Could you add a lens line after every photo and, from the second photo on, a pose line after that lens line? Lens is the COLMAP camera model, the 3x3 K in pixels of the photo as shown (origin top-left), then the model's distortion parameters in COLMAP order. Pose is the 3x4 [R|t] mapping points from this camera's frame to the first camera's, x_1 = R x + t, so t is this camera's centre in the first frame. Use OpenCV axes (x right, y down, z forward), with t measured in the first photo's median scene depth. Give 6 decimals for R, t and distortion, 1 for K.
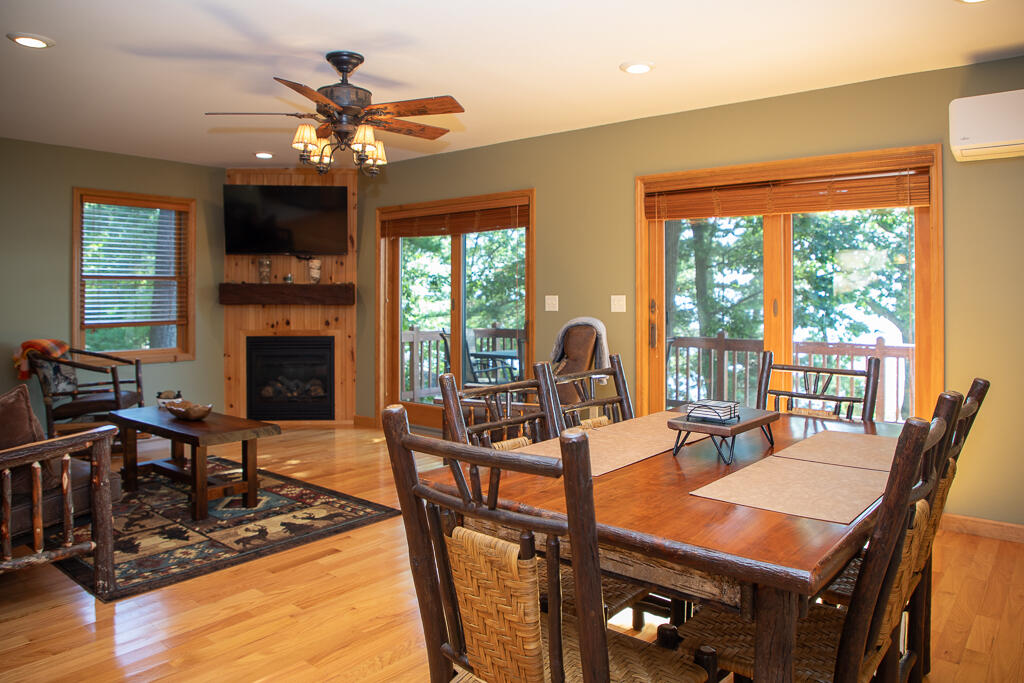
lens RADIAL K [[725.4, 0, 510.9], [0, 725.4, 293.9], [0, 0, 1]] dist [-0.033528, 0.007232]
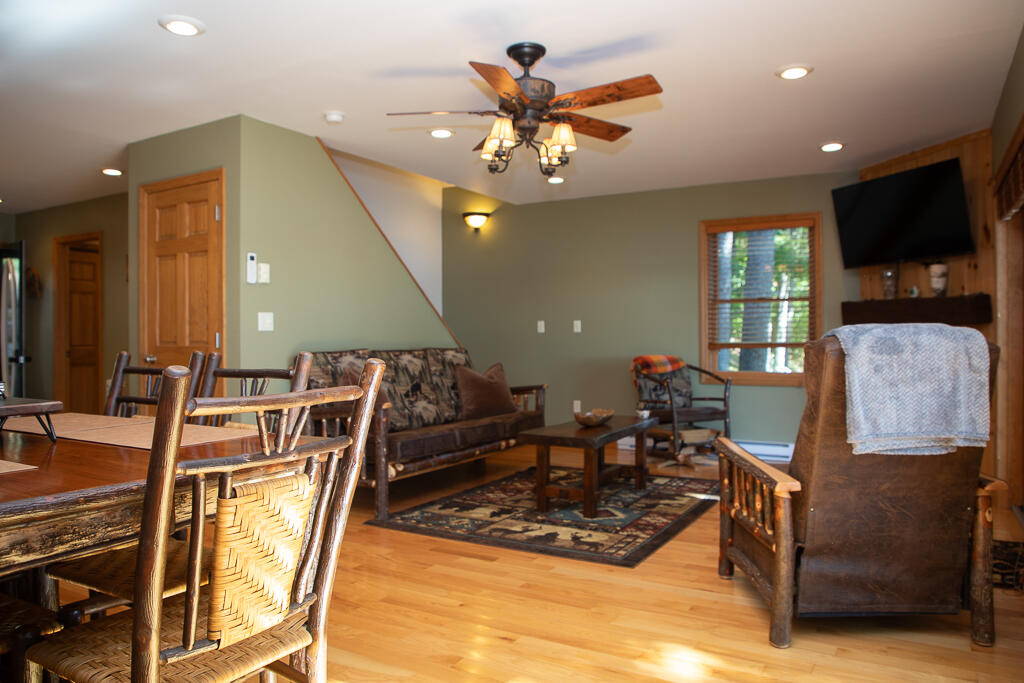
lens RADIAL K [[725.4, 0, 512.4], [0, 725.4, 340.3], [0, 0, 1]] dist [-0.033528, 0.007232]
pose [[0.176392, 0.000798, -0.984320, 0.675663], [0.002160, 0.999997, 0.001198, 0.051510], [0.984318, -0.002337, 0.176389, 0.786798]]
